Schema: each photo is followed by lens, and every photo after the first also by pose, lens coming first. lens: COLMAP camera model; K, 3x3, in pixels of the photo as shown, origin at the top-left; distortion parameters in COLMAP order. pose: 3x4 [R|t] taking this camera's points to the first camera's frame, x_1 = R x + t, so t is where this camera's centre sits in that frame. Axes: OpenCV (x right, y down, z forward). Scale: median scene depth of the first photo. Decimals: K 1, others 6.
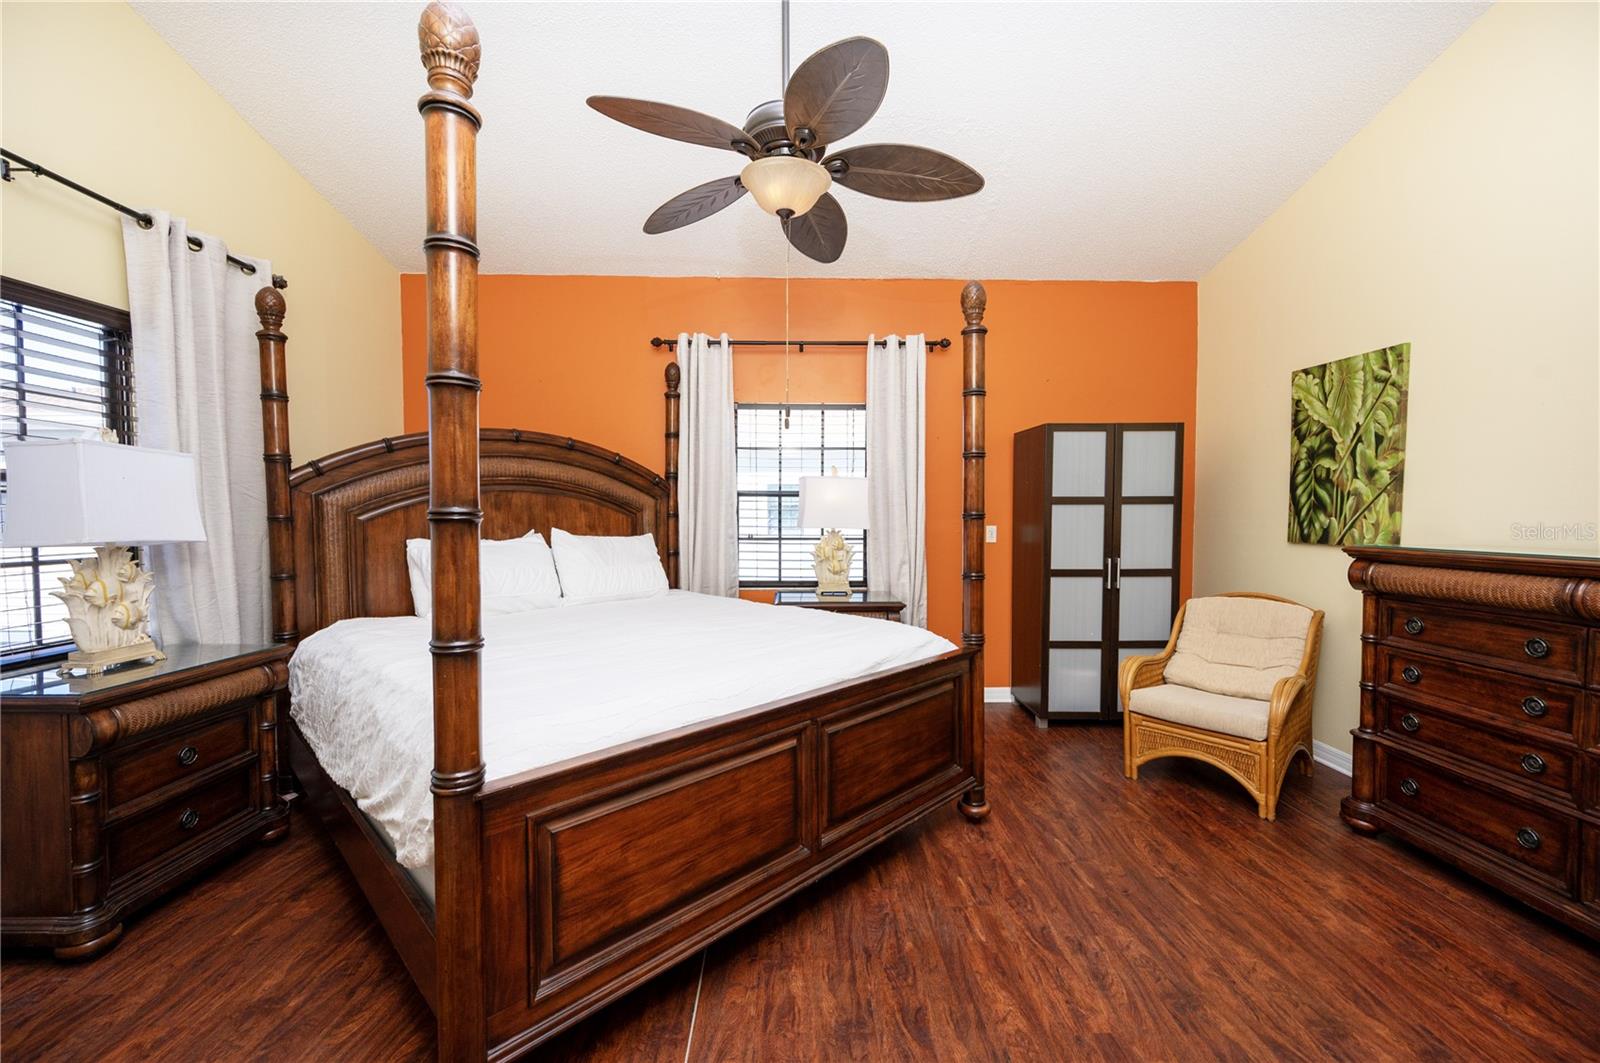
lens RADIAL K [[640.9, 0, 802.4], [0, 640.9, 534.7], [0, 0, 1]] dist [0.003231, -0.001379]
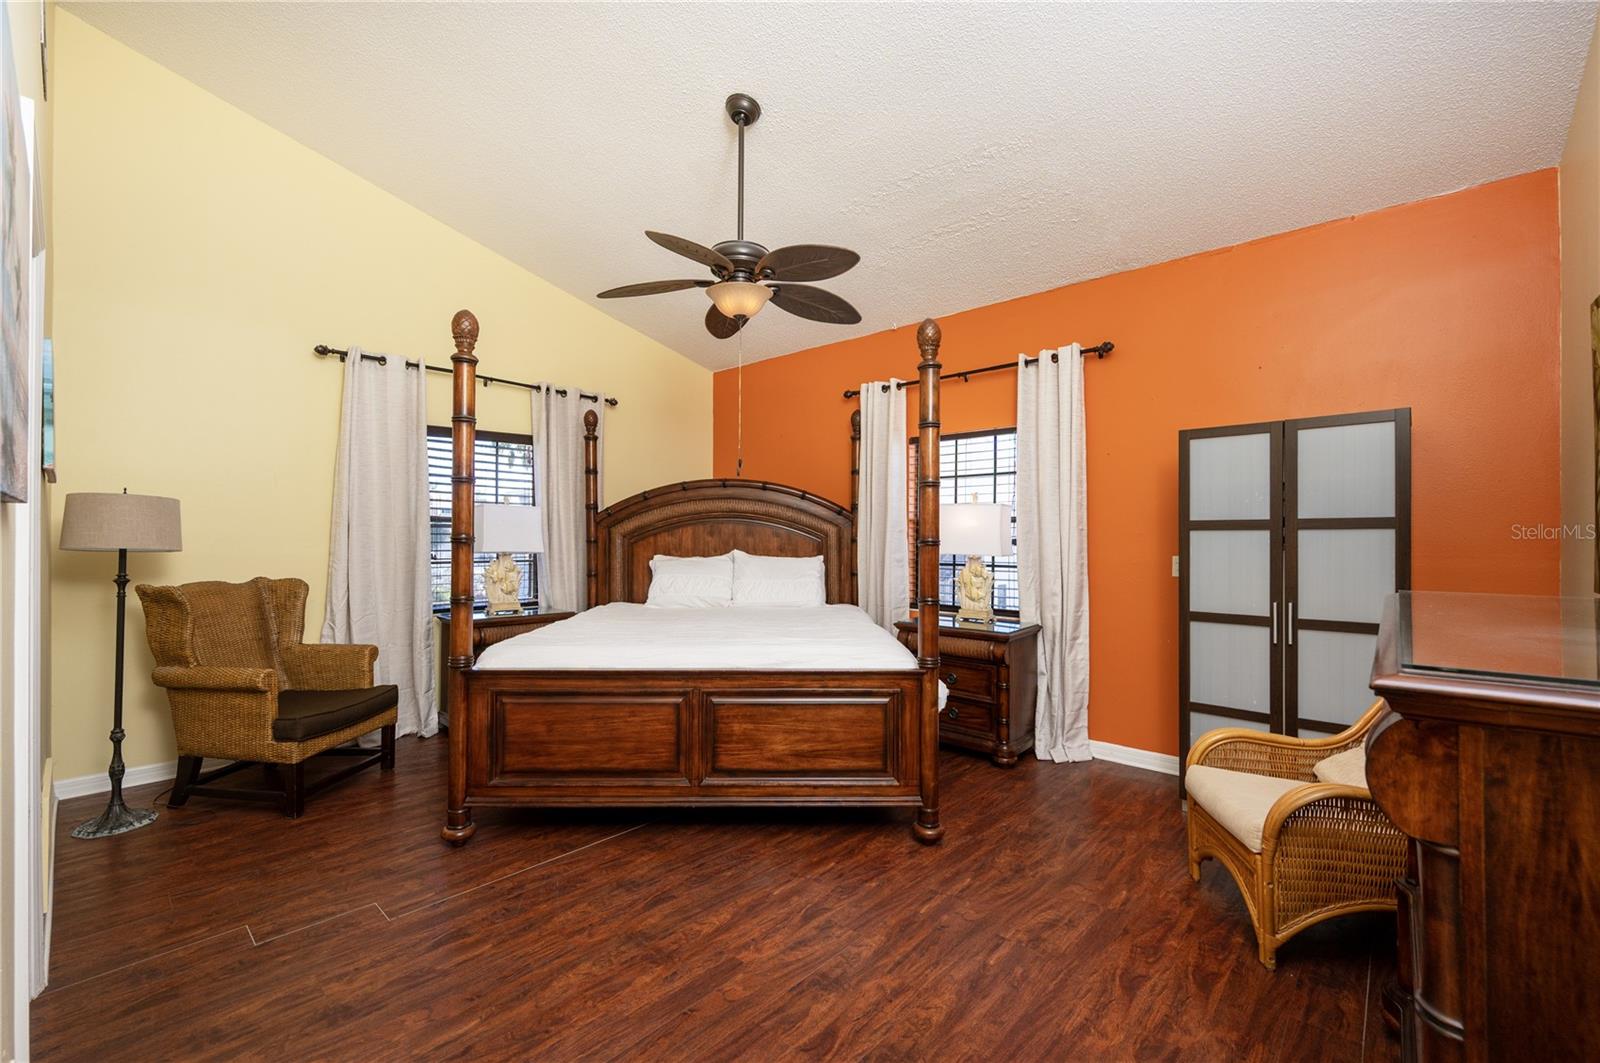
lens RADIAL K [[671.5, 0, 776.8], [0, 671.5, 535.4], [0, 0, 1]] dist [0.008034, -0.000865]
pose [[0.715788, 0.000801, -0.698317, 0.659827], [-0.027462, 0.999258, -0.027002, -0.004151], [0.697778, 0.038504, 0.715279, 0.040820]]
